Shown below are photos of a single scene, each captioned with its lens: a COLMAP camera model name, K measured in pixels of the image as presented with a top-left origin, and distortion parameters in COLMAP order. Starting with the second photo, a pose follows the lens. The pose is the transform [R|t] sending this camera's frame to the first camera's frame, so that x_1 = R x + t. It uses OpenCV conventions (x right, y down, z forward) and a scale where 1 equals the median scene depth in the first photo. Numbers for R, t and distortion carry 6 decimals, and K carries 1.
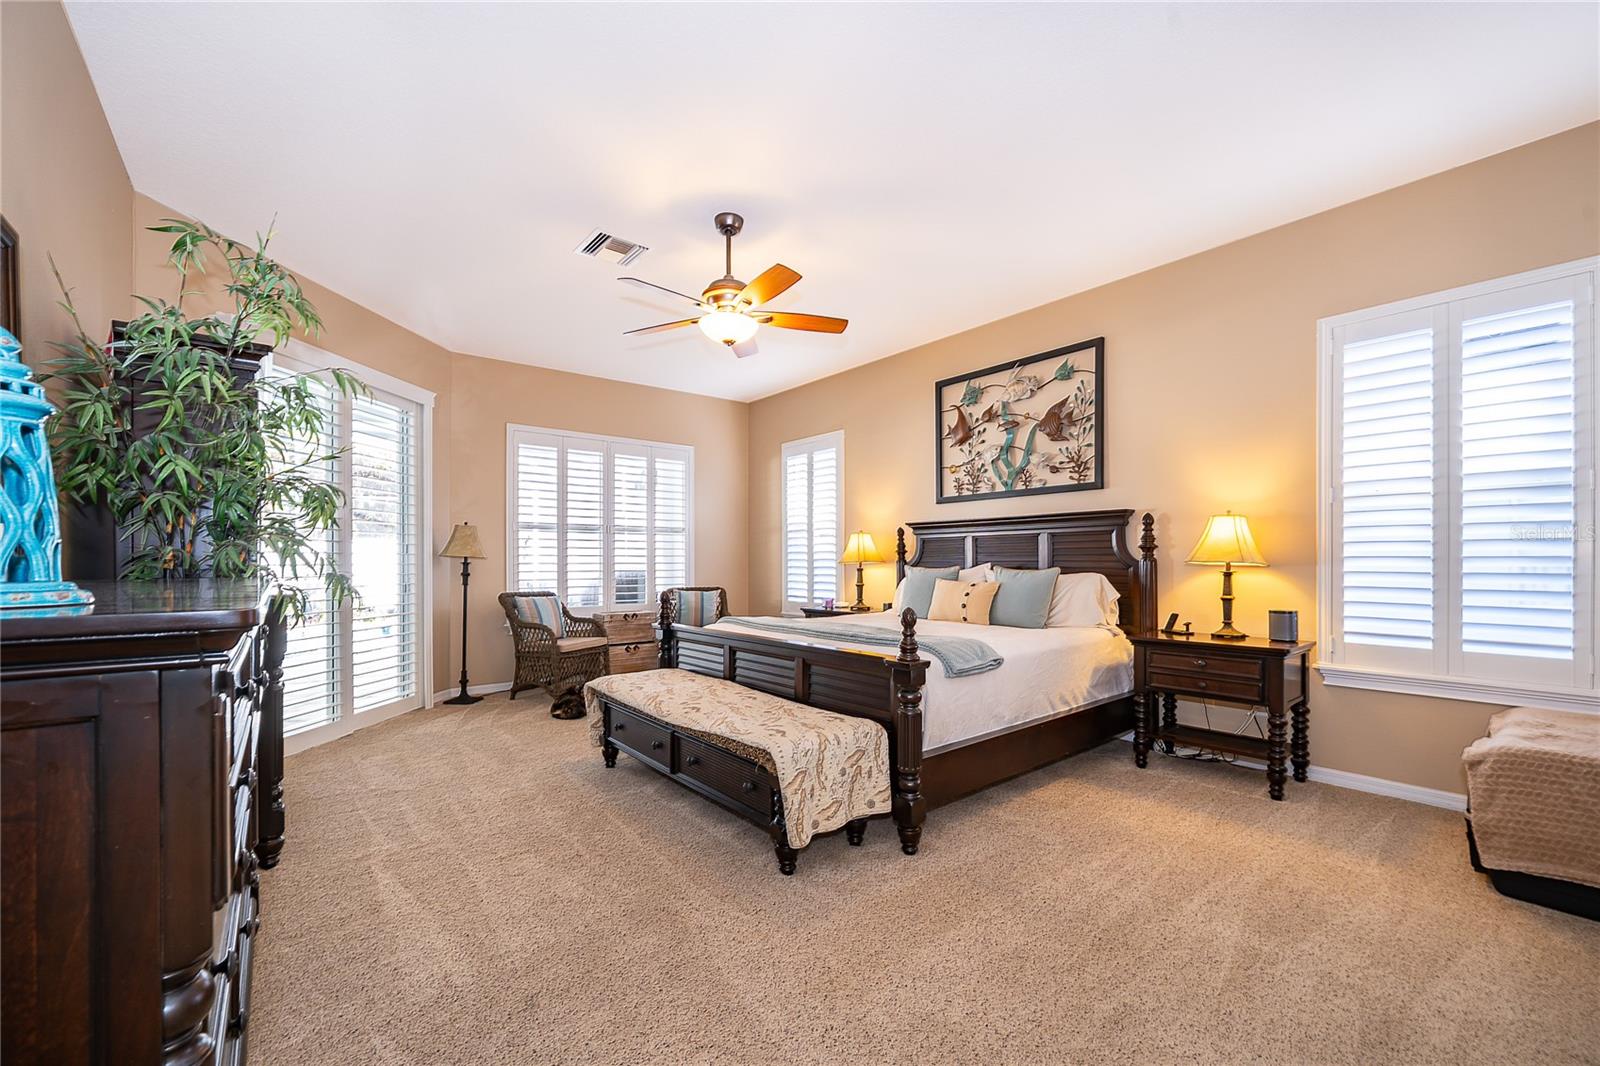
lens RADIAL K [[639.9, 0, 769.5], [0, 639.9, 566.1], [0, 0, 1]] dist [-0.002685, 0.000260]
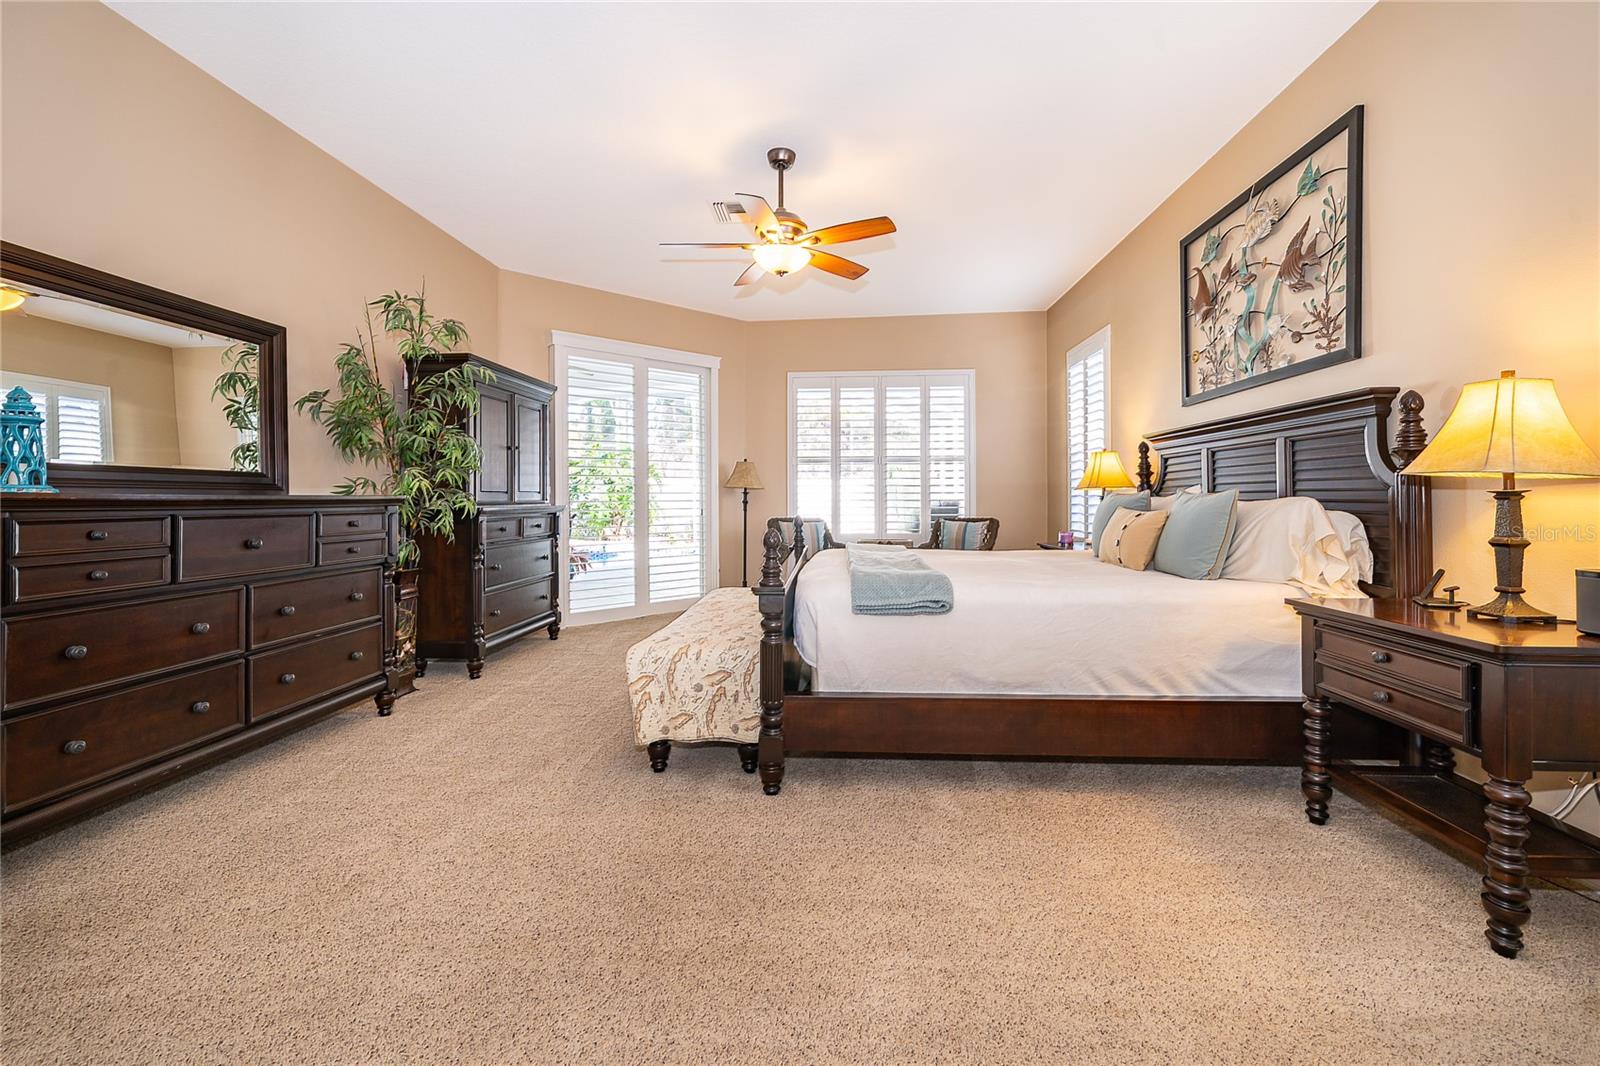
lens RADIAL K [[639.9, 0, 798.2], [0, 639.9, 497.9], [0, 0, 1]] dist [-0.002685, 0.000260]
pose [[0.748736, -0.002118, -0.662865, 0.485362], [-0.002428, 0.999979, -0.005938, 0.014813], [0.662864, 0.006055, 0.748715, 0.185568]]
